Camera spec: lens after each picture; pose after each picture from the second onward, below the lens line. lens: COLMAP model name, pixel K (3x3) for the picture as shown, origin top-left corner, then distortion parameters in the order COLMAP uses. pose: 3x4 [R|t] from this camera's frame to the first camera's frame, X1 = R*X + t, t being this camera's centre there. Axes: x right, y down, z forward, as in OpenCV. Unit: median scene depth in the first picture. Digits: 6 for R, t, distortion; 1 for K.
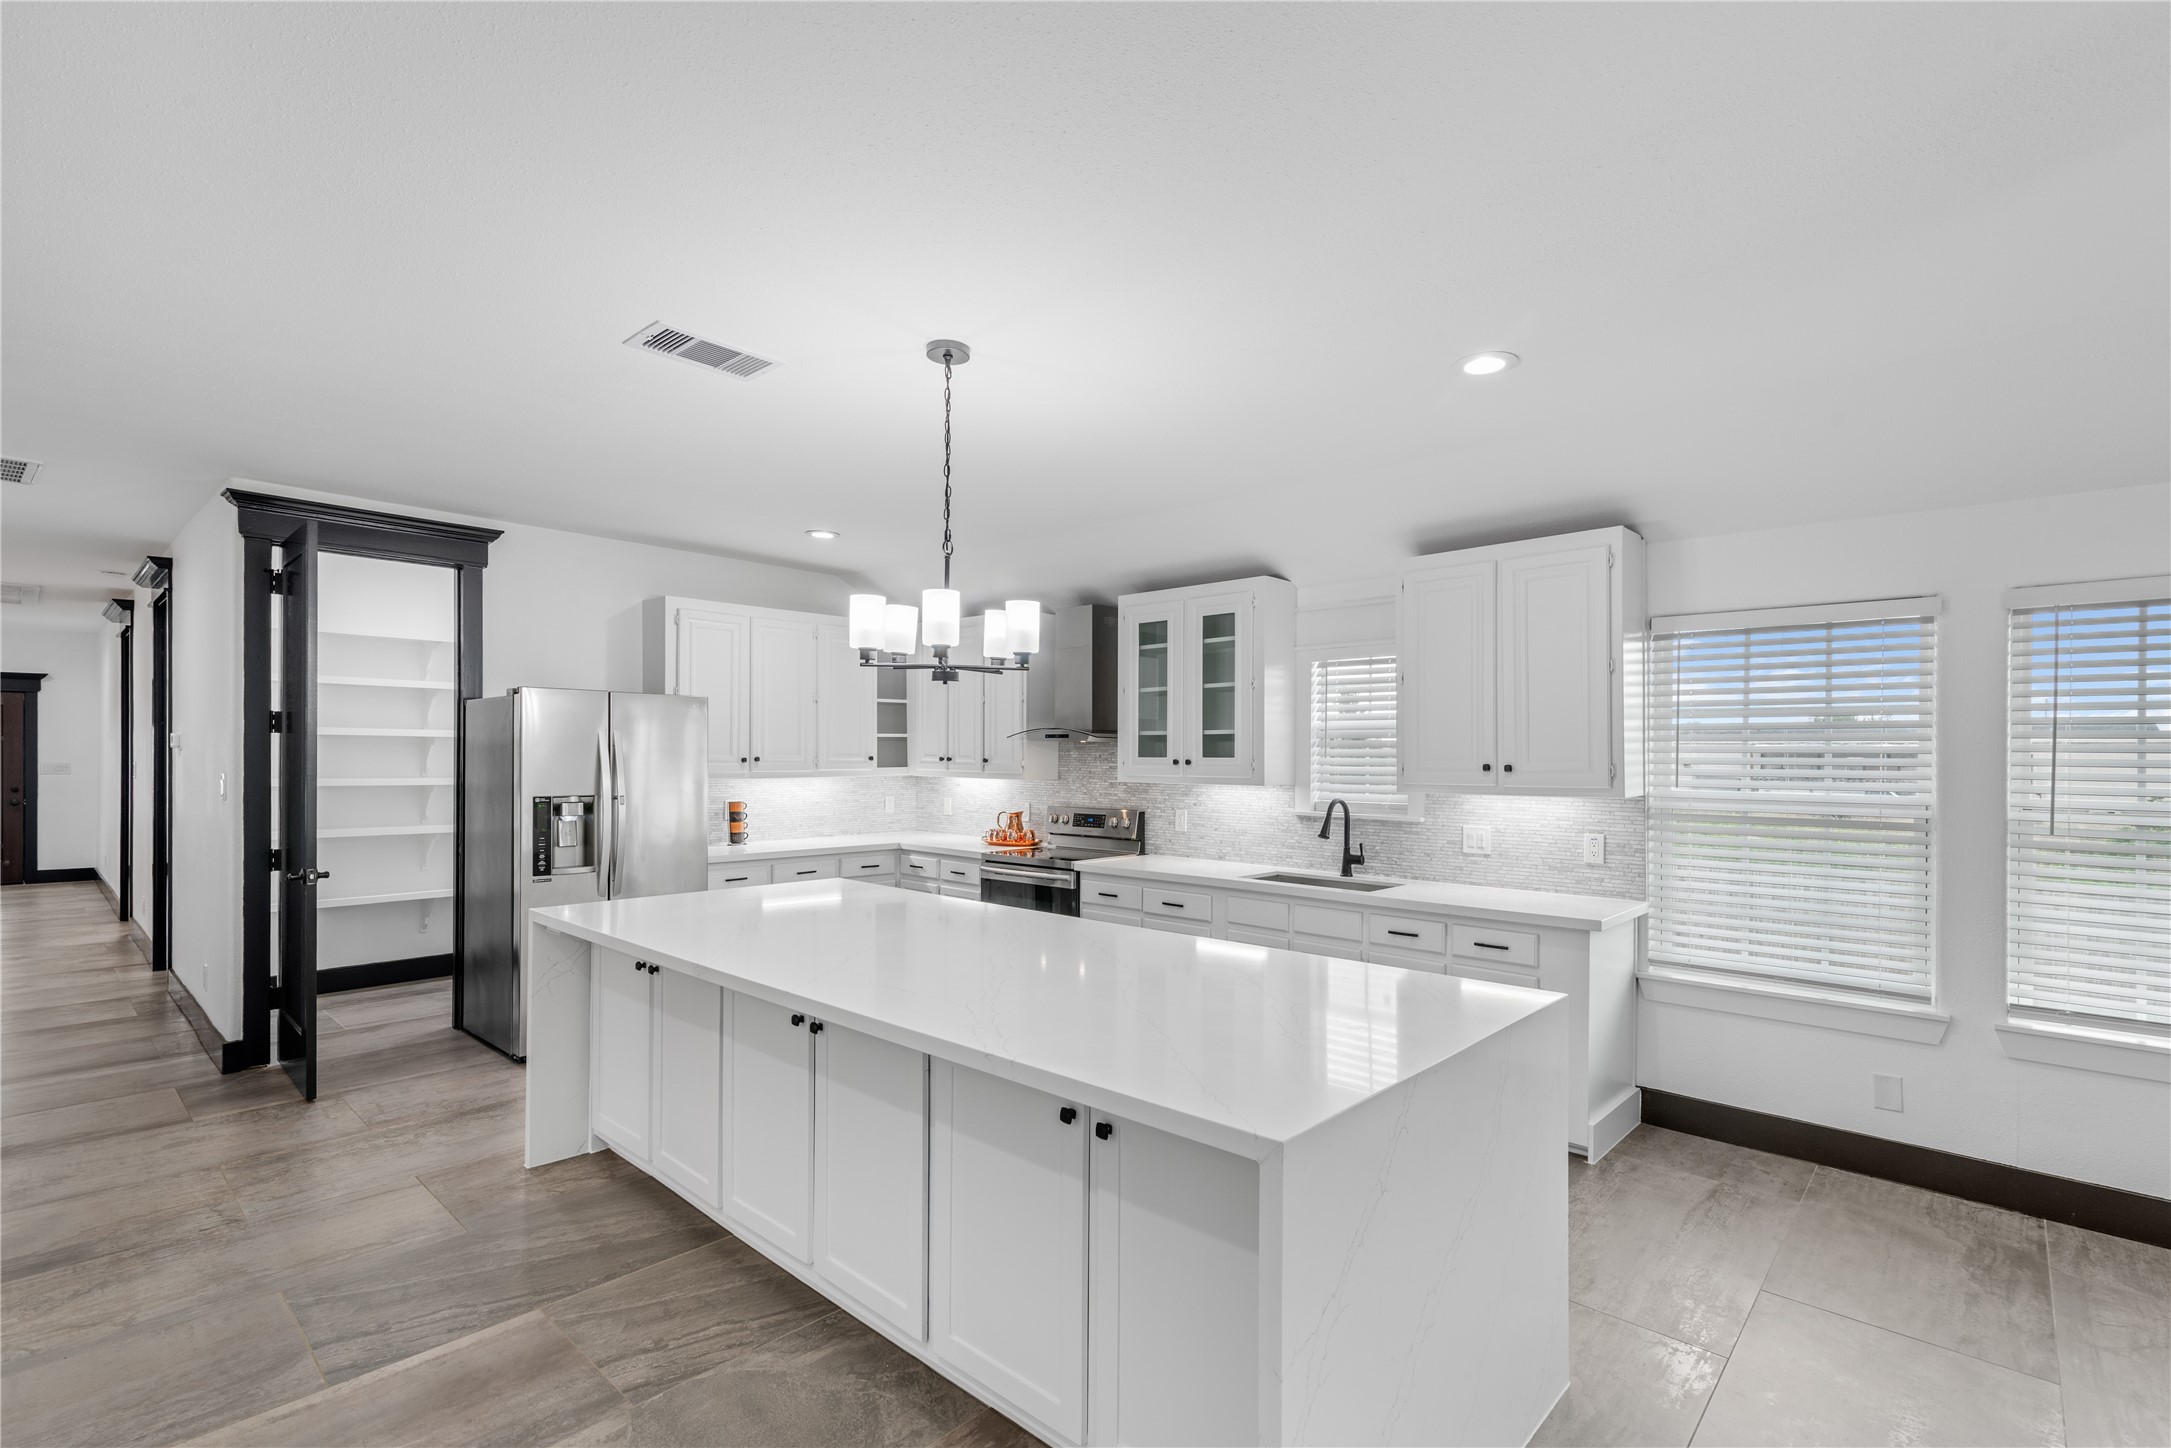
lens RADIAL K [[987.5, 0, 1097.2], [0, 987.5, 757.4], [0, 0, 1]] dist [0.015273, -0.001079]
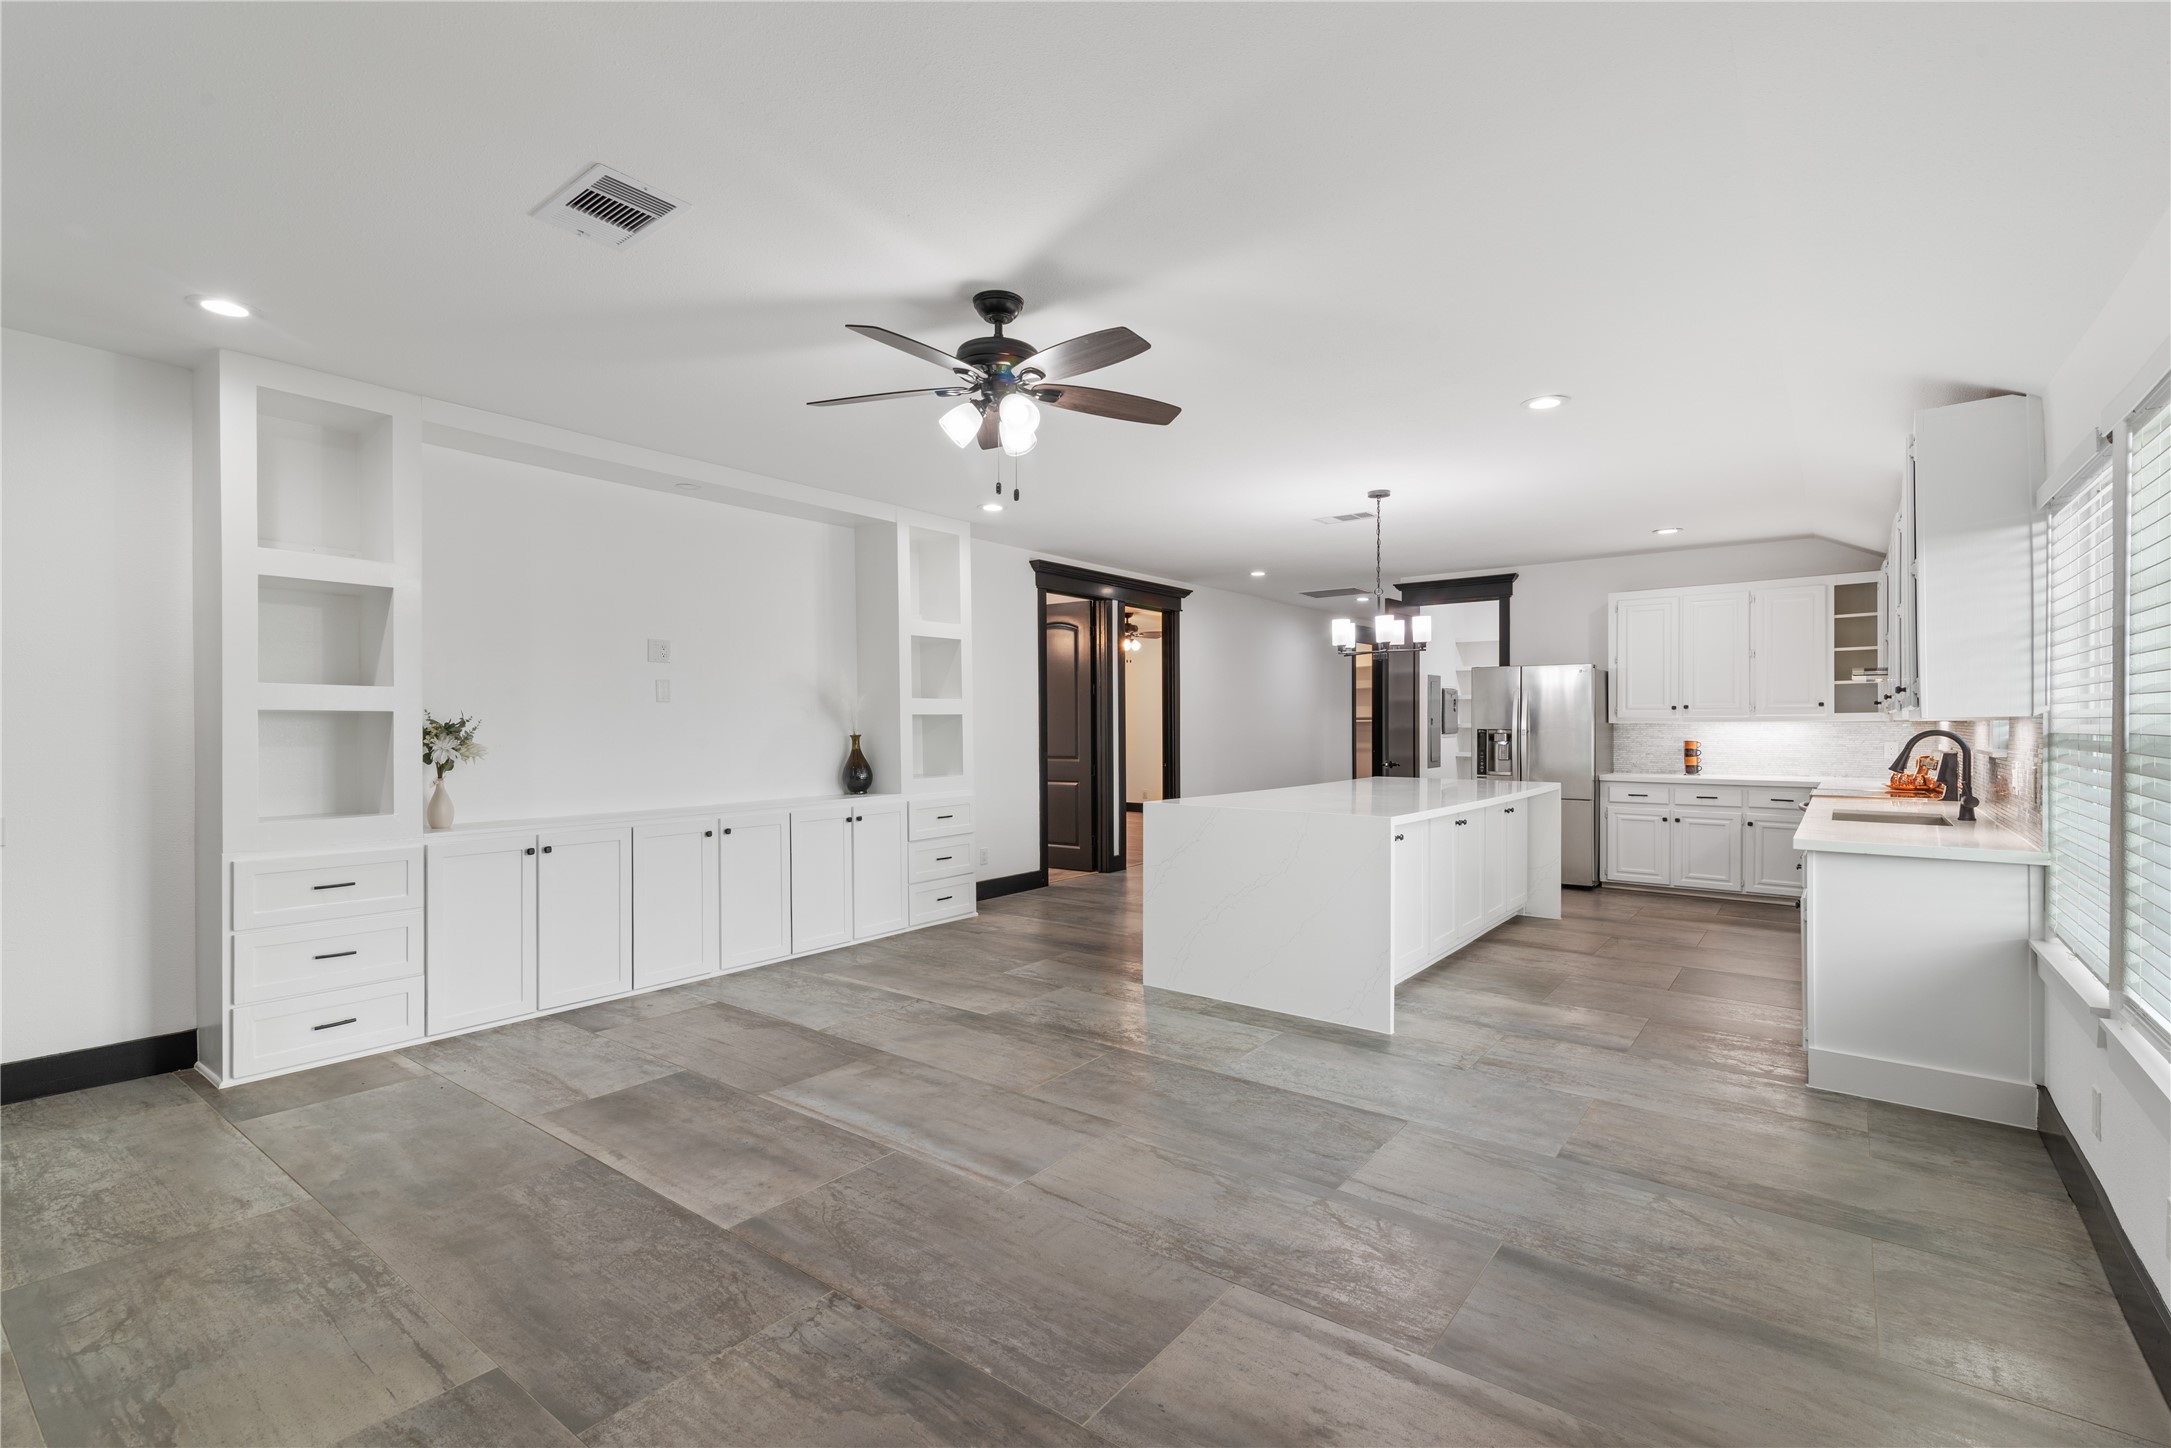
lens RADIAL K [[987.5, 0, 1077.8], [0, 987.5, 715.2], [0, 0, 1]] dist [0.015273, -0.001079]
pose [[0.074627, -0.016890, -0.997068, 1.084263], [0.000122, 0.999857, -0.016928, 0.042219], [0.997212, 0.001142, 0.074618, 0.149920]]
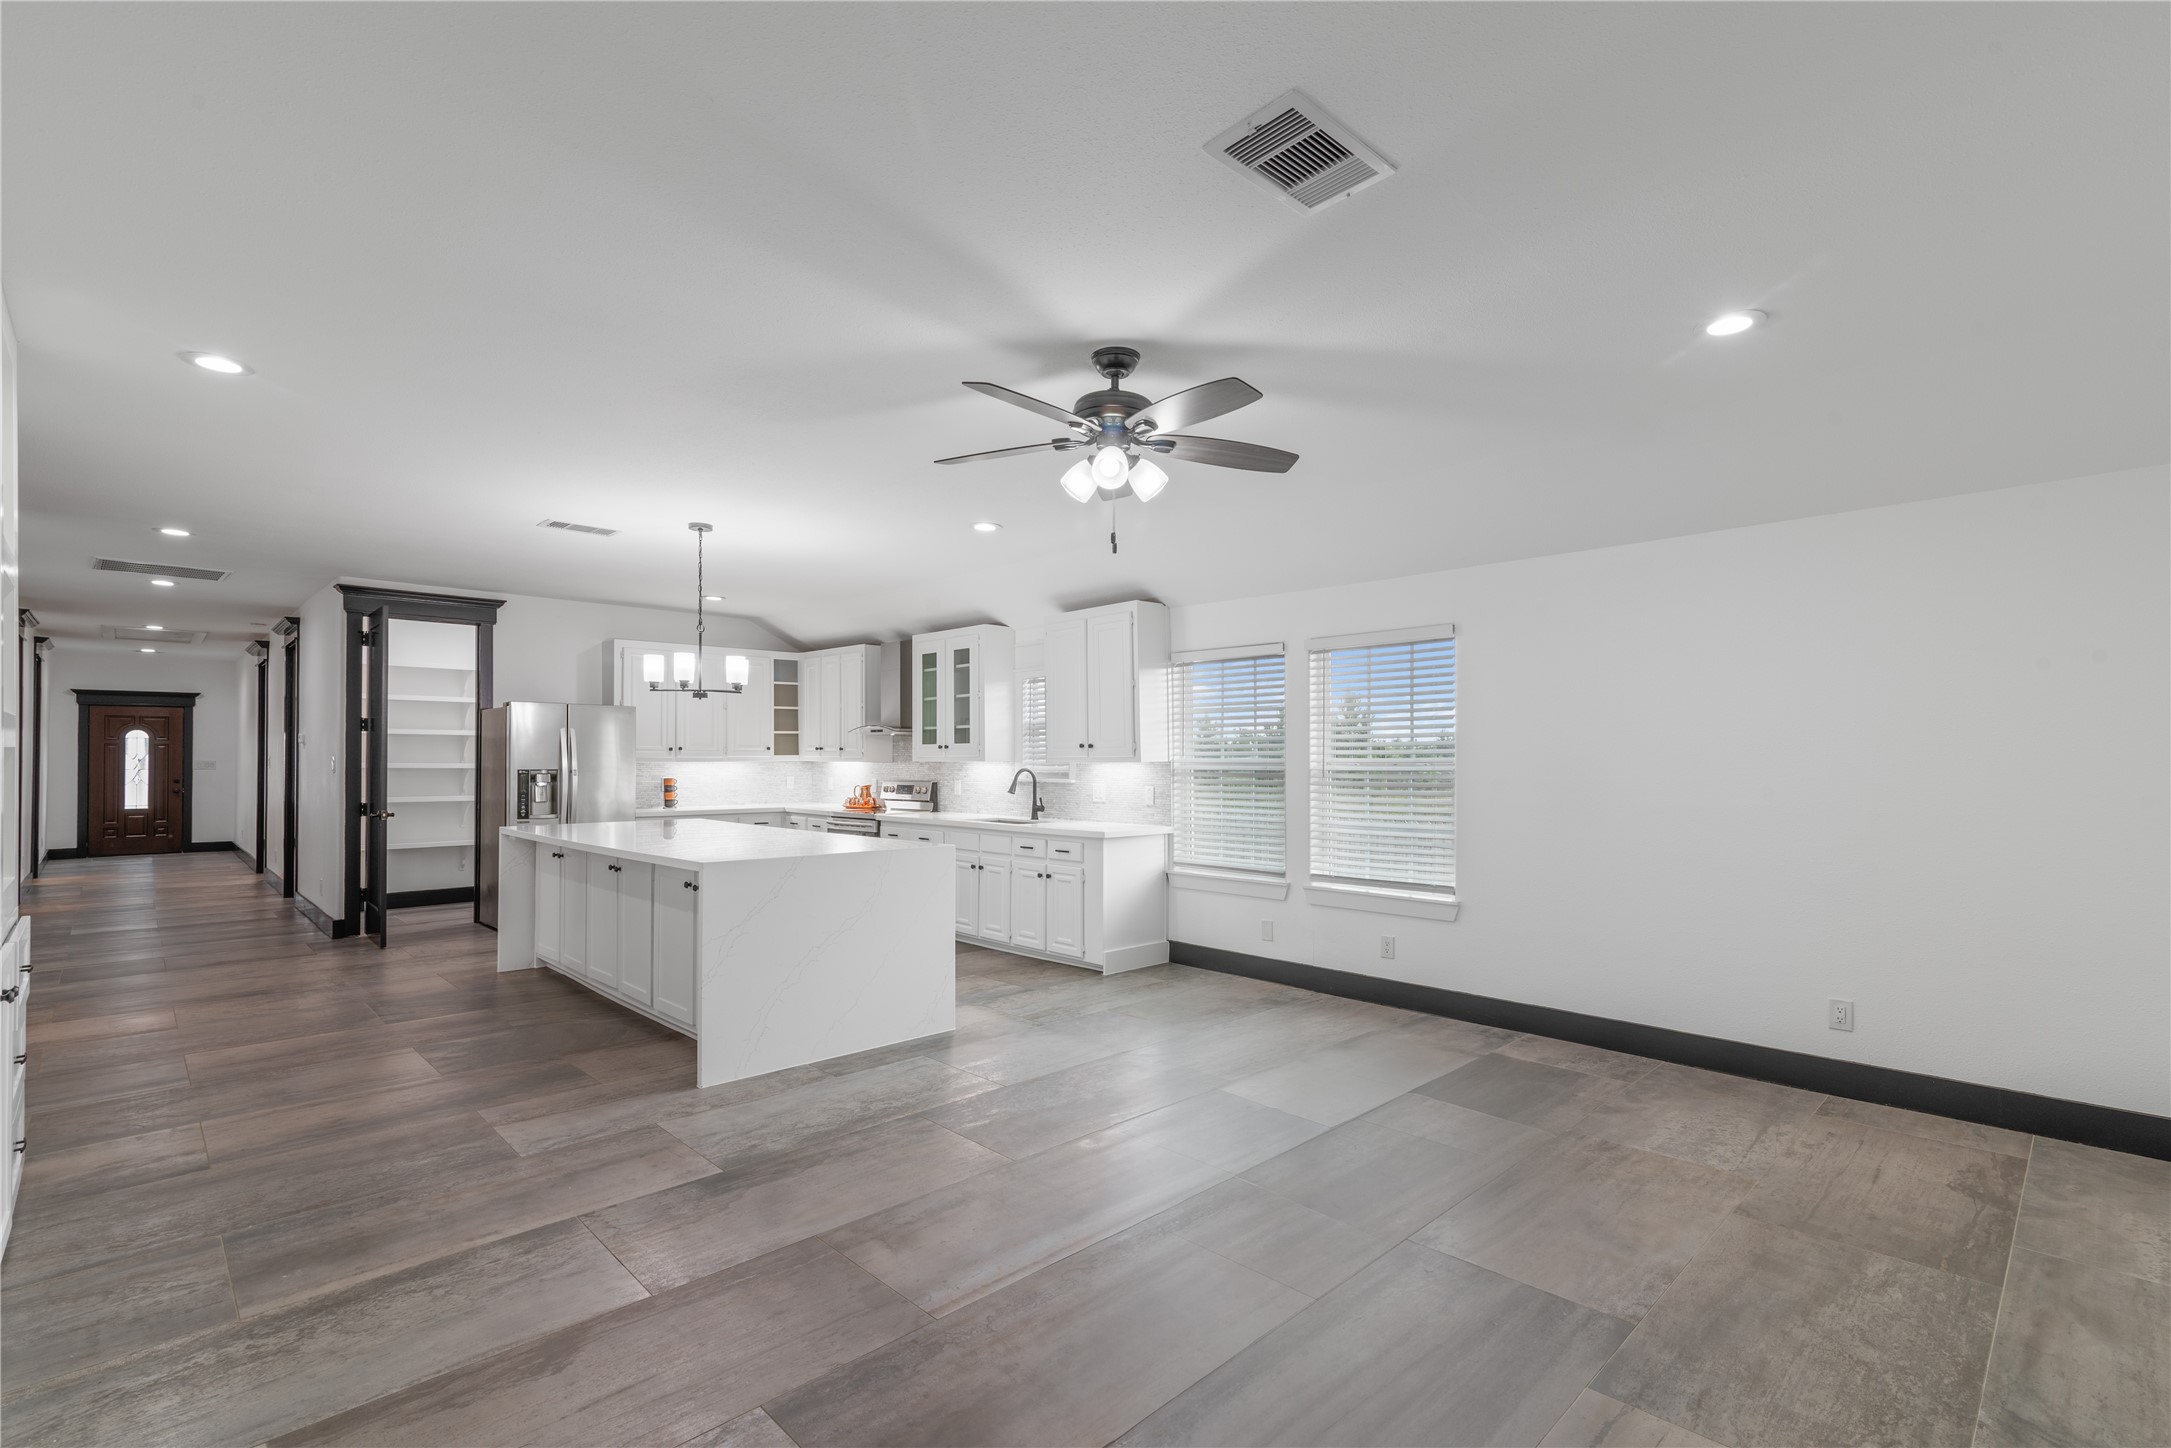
lens RADIAL K [[987.5, 0, 1103.1], [0, 987.5, 745.6], [0, 0, 1]] dist [0.015273, -0.001079]
pose [[0.998584, -0.007771, -0.052630, 0.442040], [0.006924, 0.999844, -0.016256, 0.031802], [0.052748, 0.015868, 0.998482, -0.529751]]
